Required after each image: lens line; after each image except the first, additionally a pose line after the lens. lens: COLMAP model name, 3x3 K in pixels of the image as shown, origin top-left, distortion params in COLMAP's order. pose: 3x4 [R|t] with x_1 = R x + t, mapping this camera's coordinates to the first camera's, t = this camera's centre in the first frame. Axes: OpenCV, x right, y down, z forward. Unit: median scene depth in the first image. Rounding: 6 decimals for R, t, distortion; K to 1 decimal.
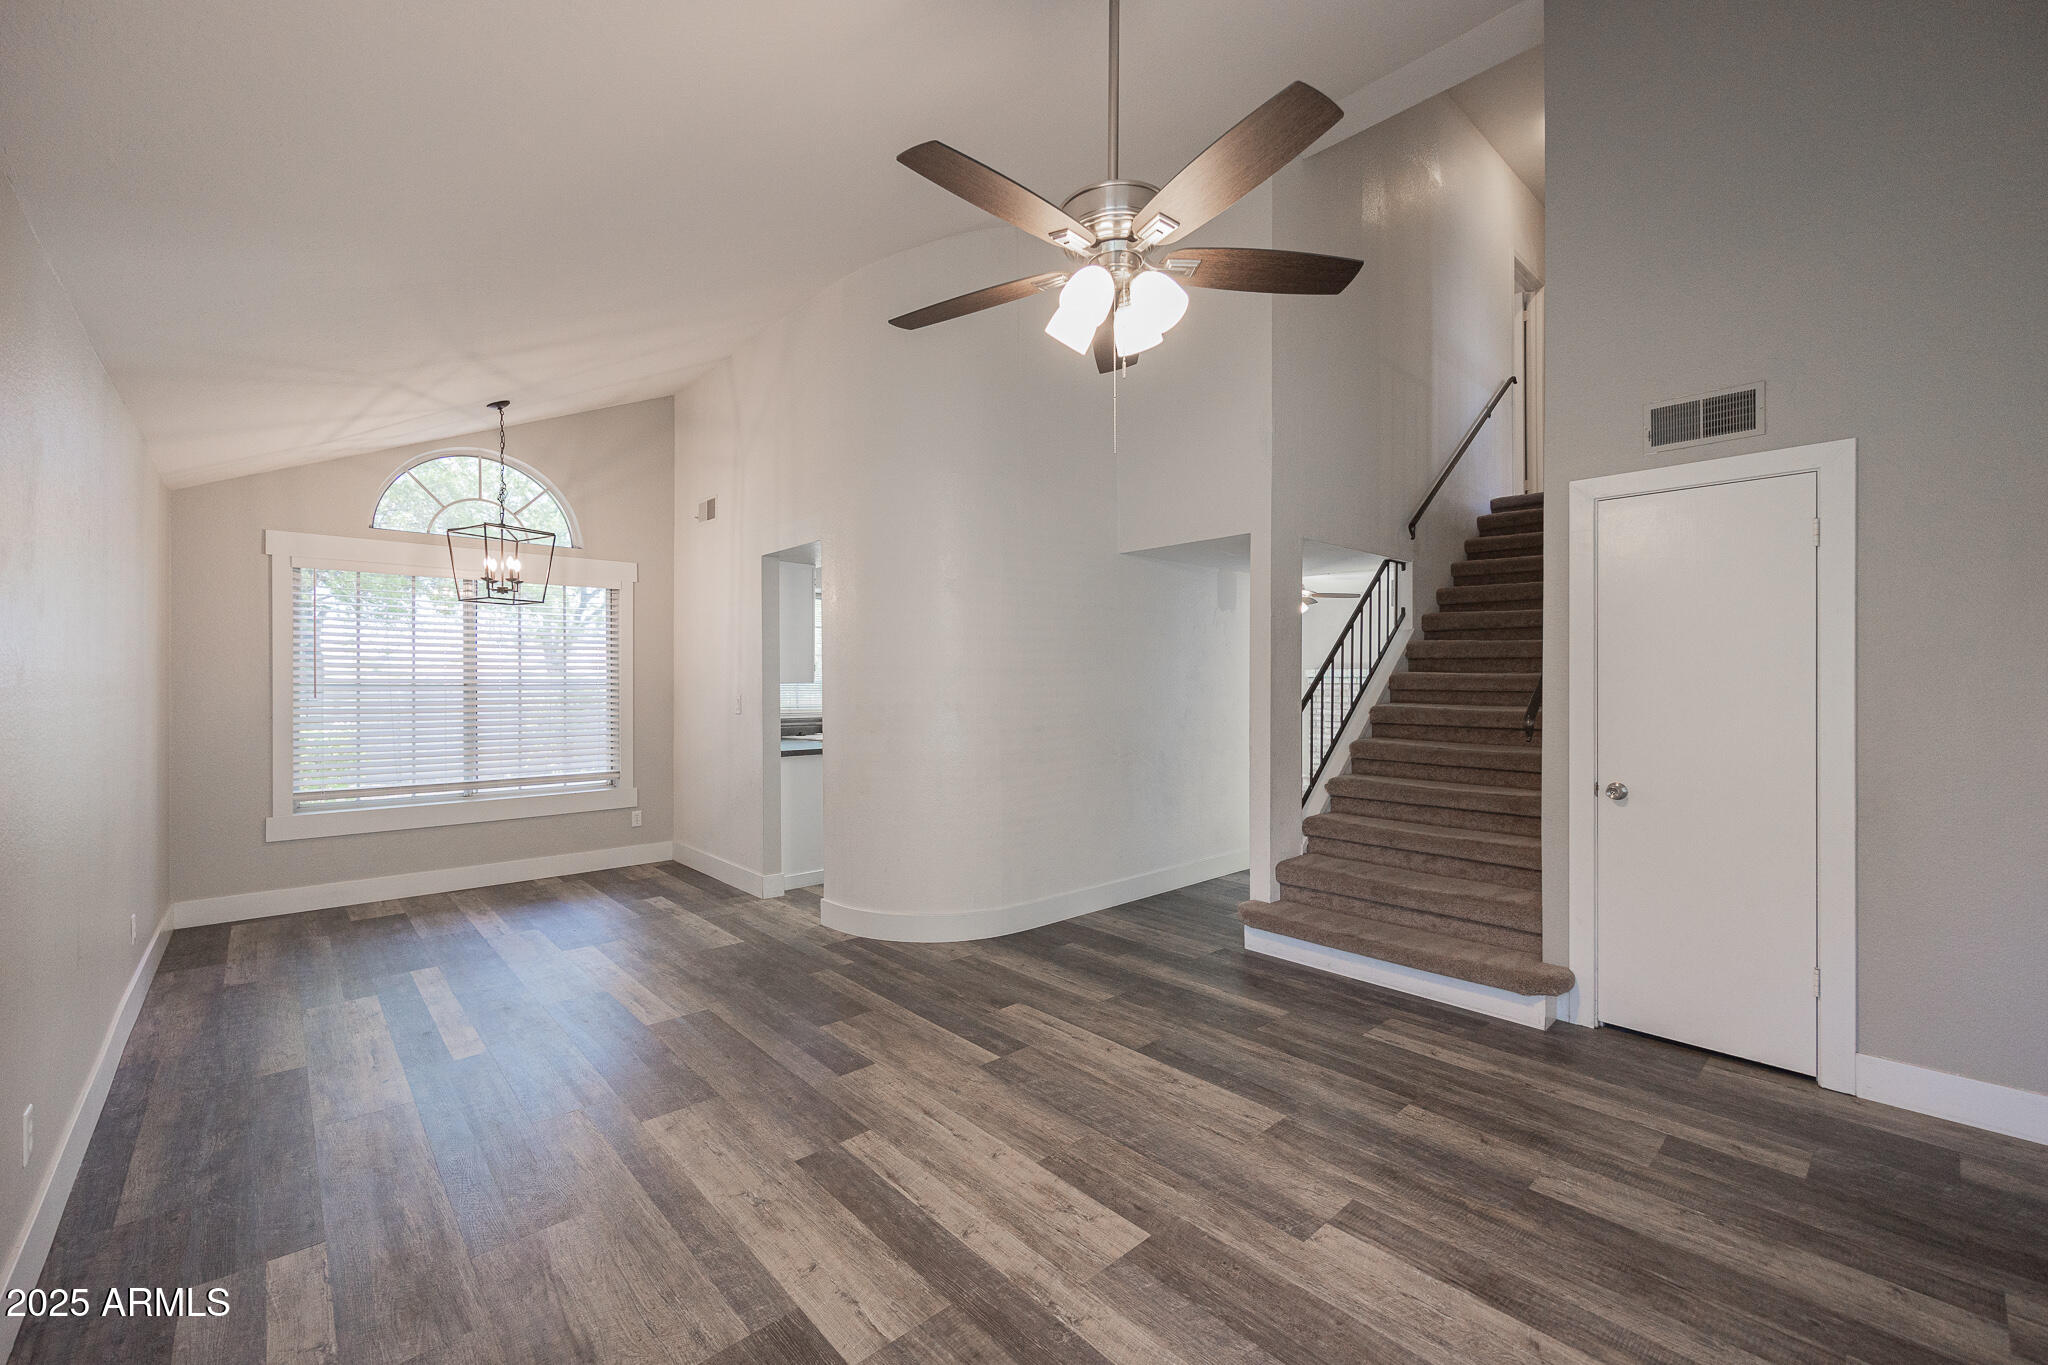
lens RADIAL K [[831.5, 0, 1019.9], [0, 831.5, 683.9], [0, 0, 1]] dist [-0.000004, -0.000044]
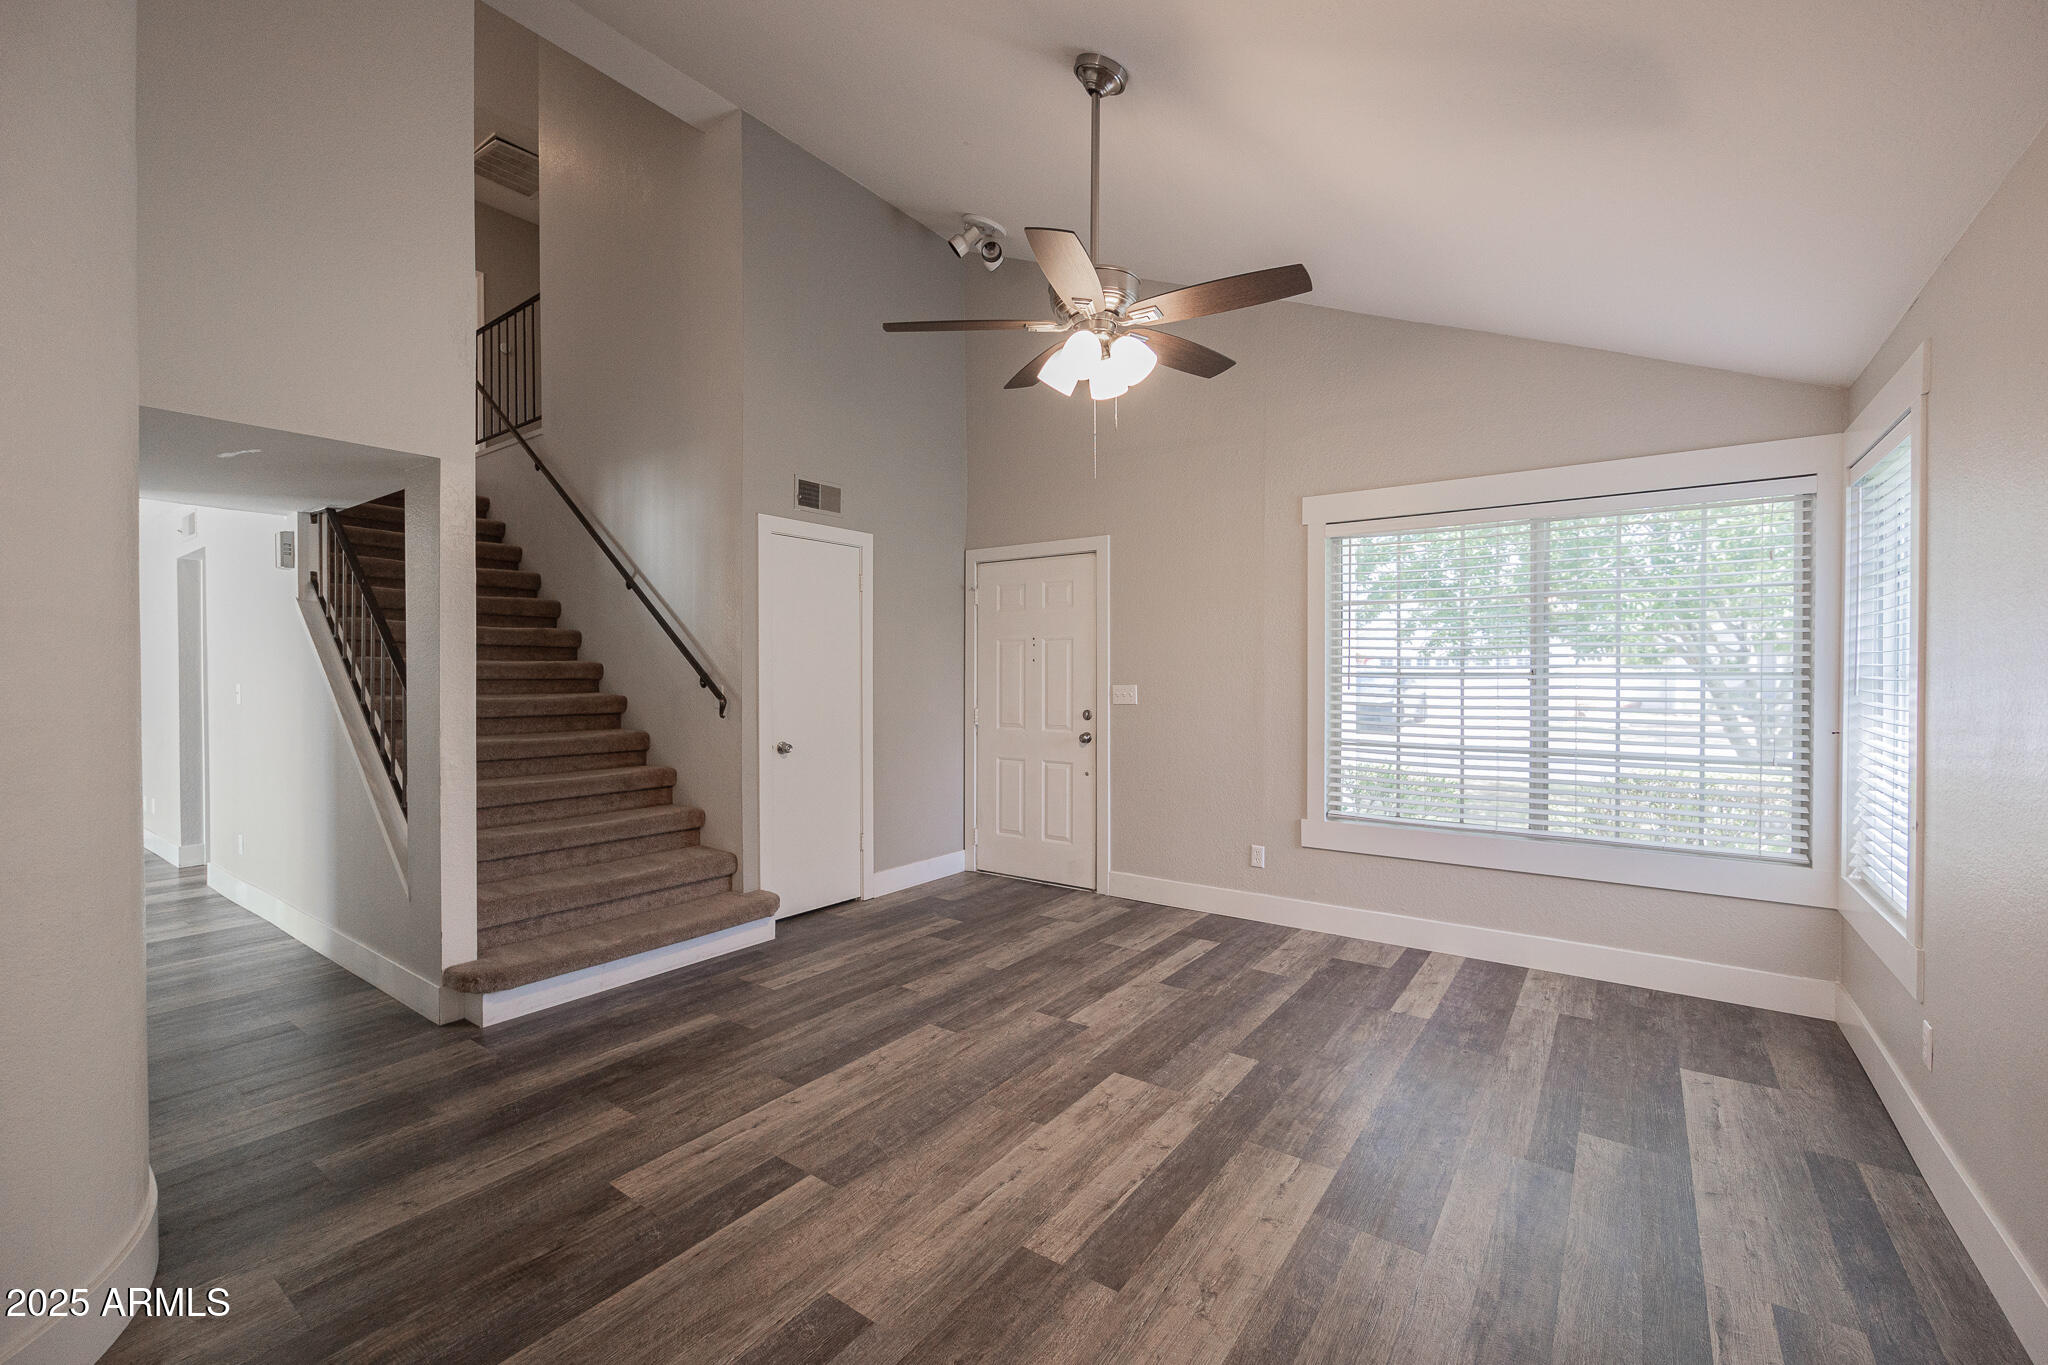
lens RADIAL K [[831.5, 0, 1019.9], [0, 831.5, 683.9], [0, 0, 1]] dist [-0.000004, -0.000044]
pose [[-0.195458, -0.006673, 0.980689, -0.823755], [0.005156, 0.999956, 0.007832, 0.016689], [-0.980698, 0.006587, -0.195415, 1.028740]]
